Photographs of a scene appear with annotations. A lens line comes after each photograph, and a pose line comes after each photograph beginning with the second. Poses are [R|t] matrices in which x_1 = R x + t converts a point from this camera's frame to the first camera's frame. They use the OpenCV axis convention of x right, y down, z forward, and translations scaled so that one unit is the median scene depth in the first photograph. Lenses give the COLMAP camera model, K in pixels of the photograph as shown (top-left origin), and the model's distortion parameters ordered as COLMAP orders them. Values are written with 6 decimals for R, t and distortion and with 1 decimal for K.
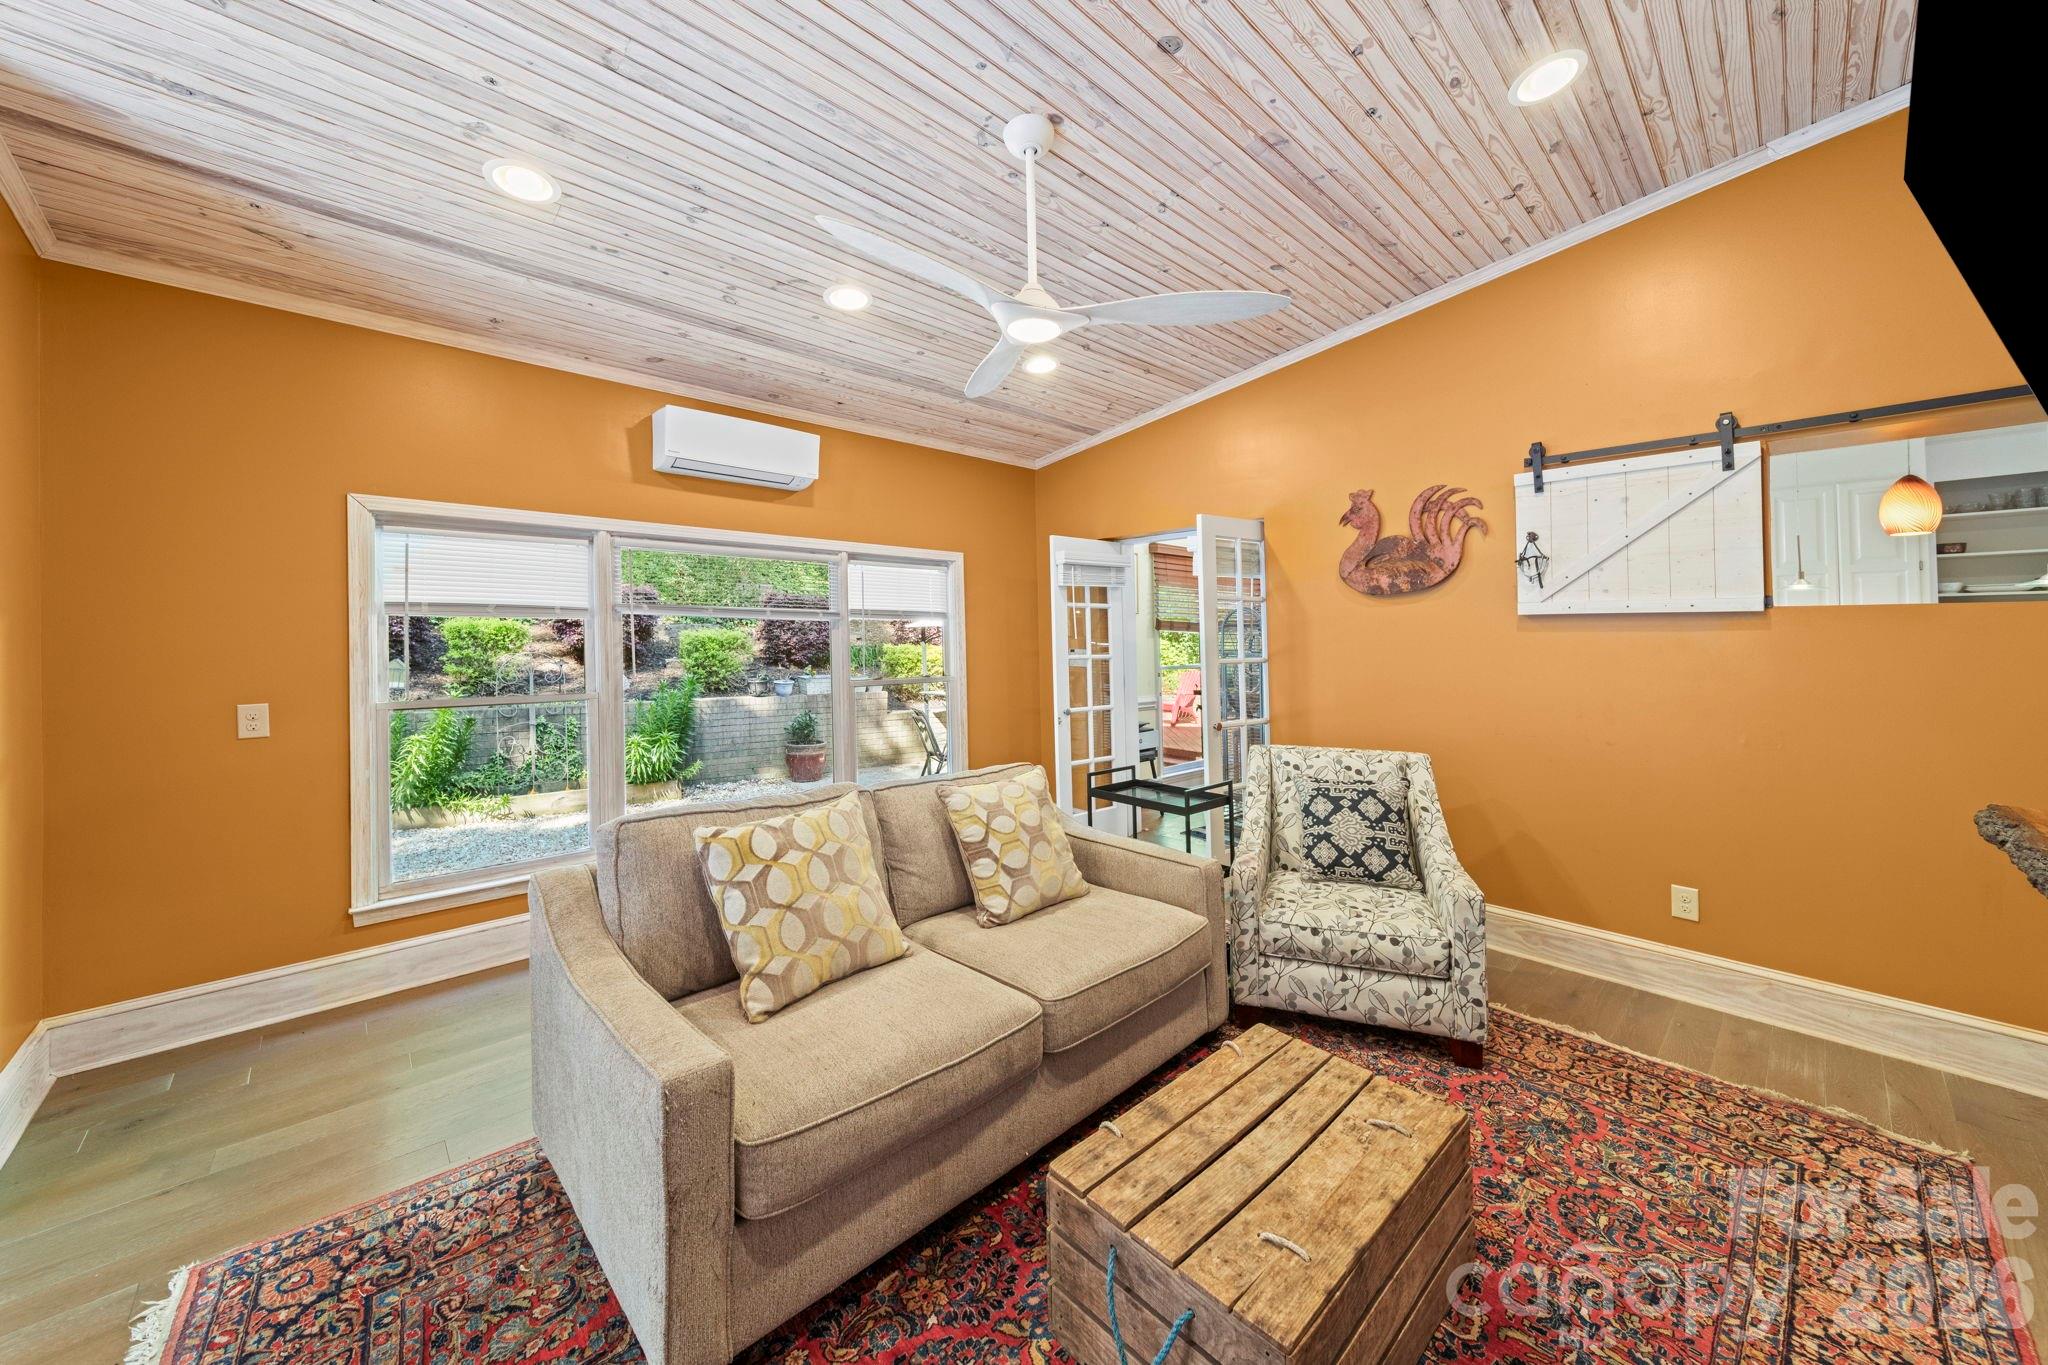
lens RADIAL K [[733.6, 0, 1034.3], [0, 733.6, 624.3], [0, 0, 1]] dist [0.005971, -0.000031]
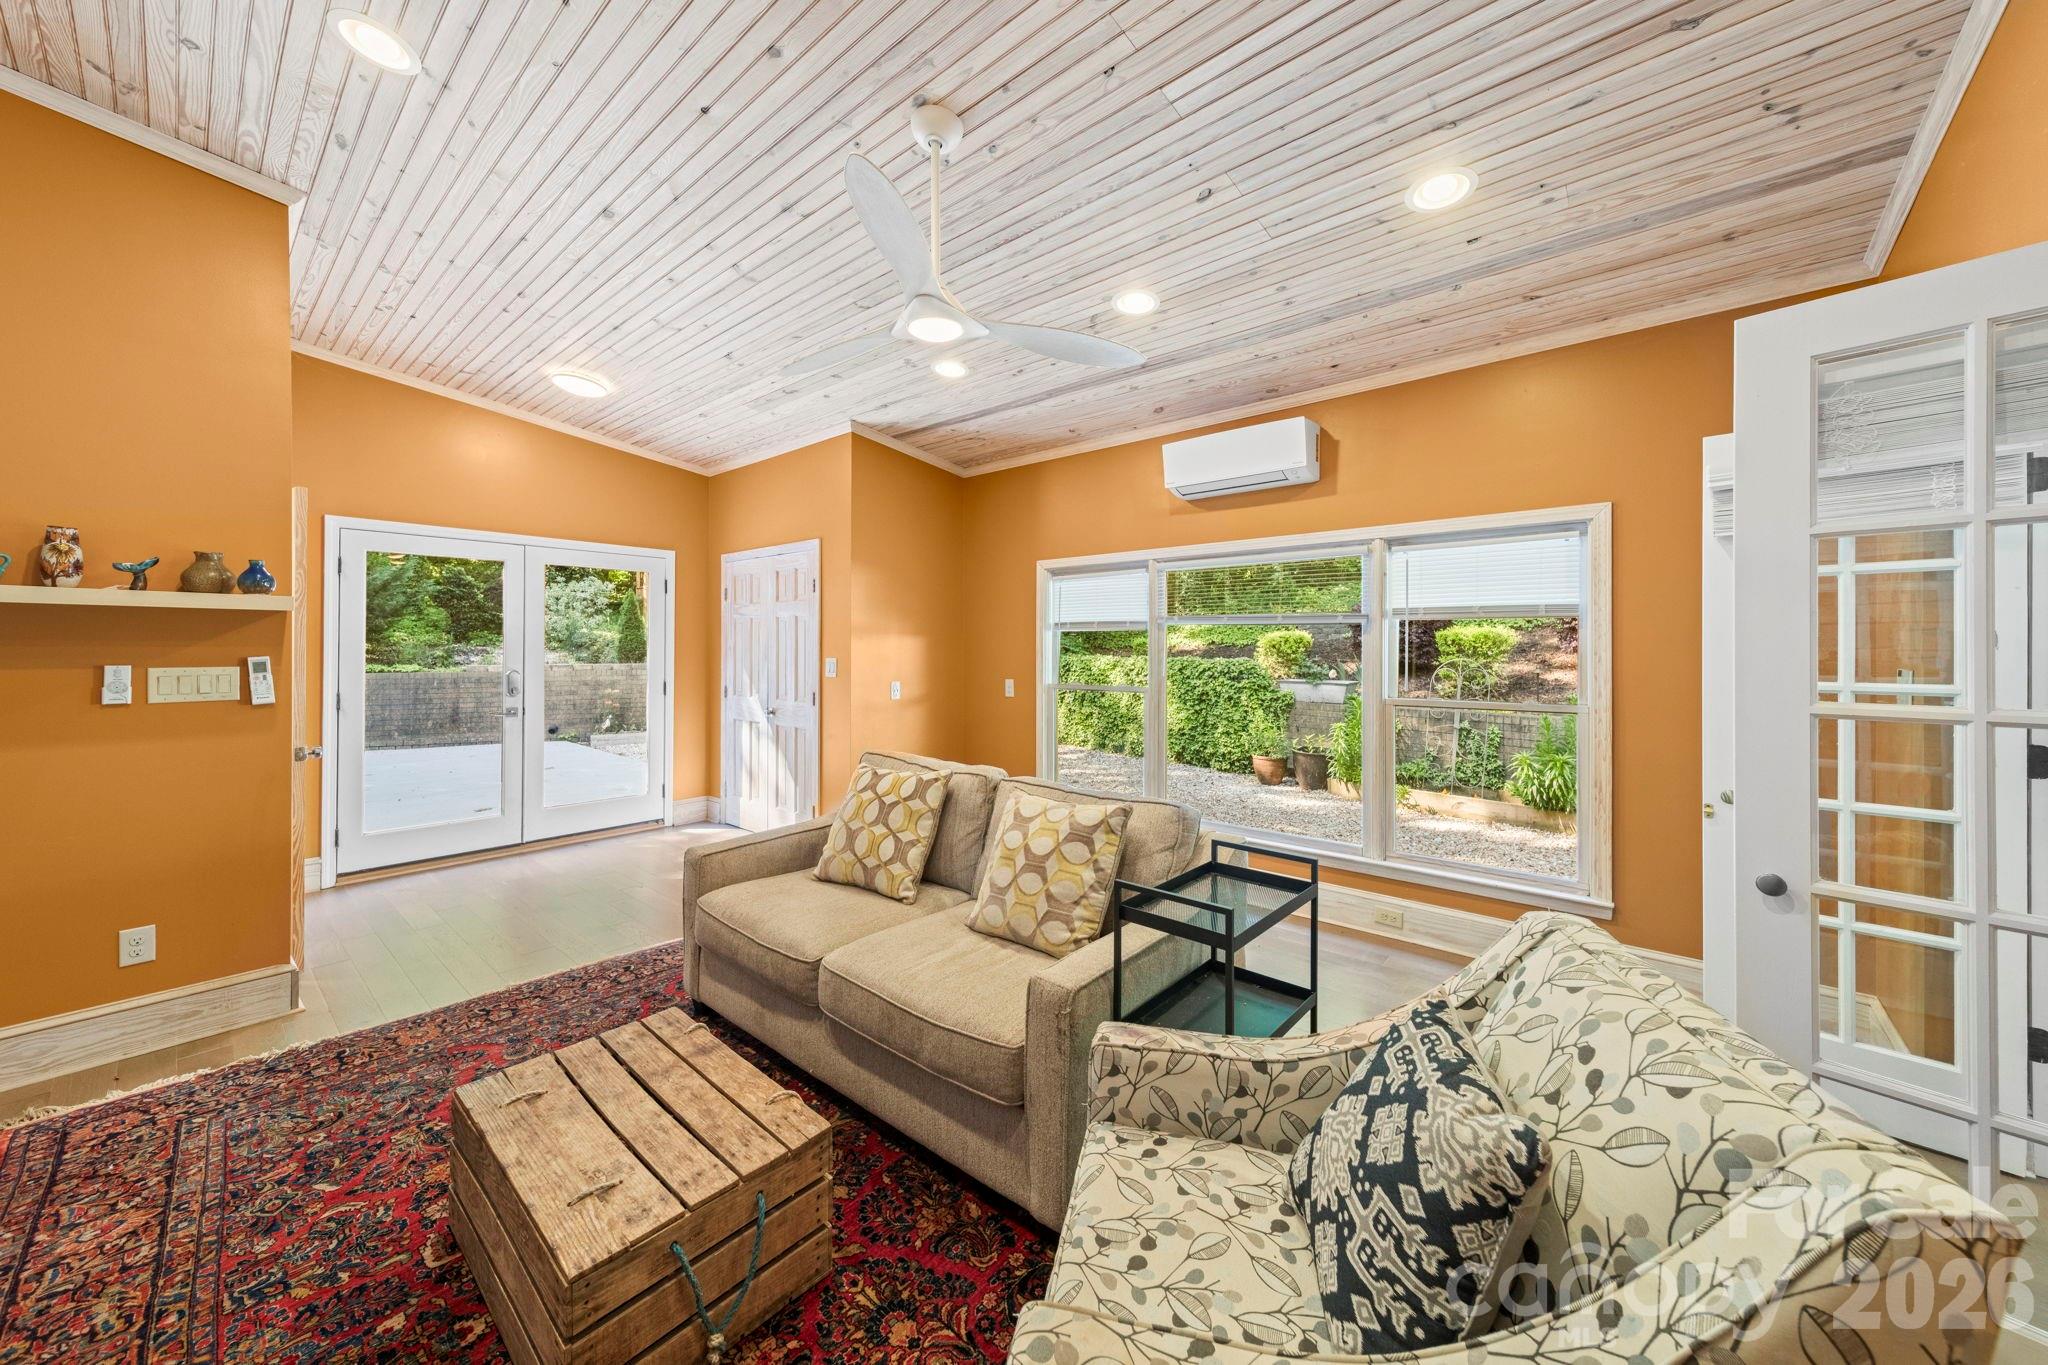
lens RADIAL K [[733.3, 0, 1025.8], [0, 733.3, 655.8], [0, 0, 1]] dist [0.007555, 0.000029]
pose [[0.101590, 0.014283, -0.994724, 0.769784], [0.018824, 0.999690, 0.016277, 0.015561], [0.994648, -0.020378, 0.101289, 0.785233]]
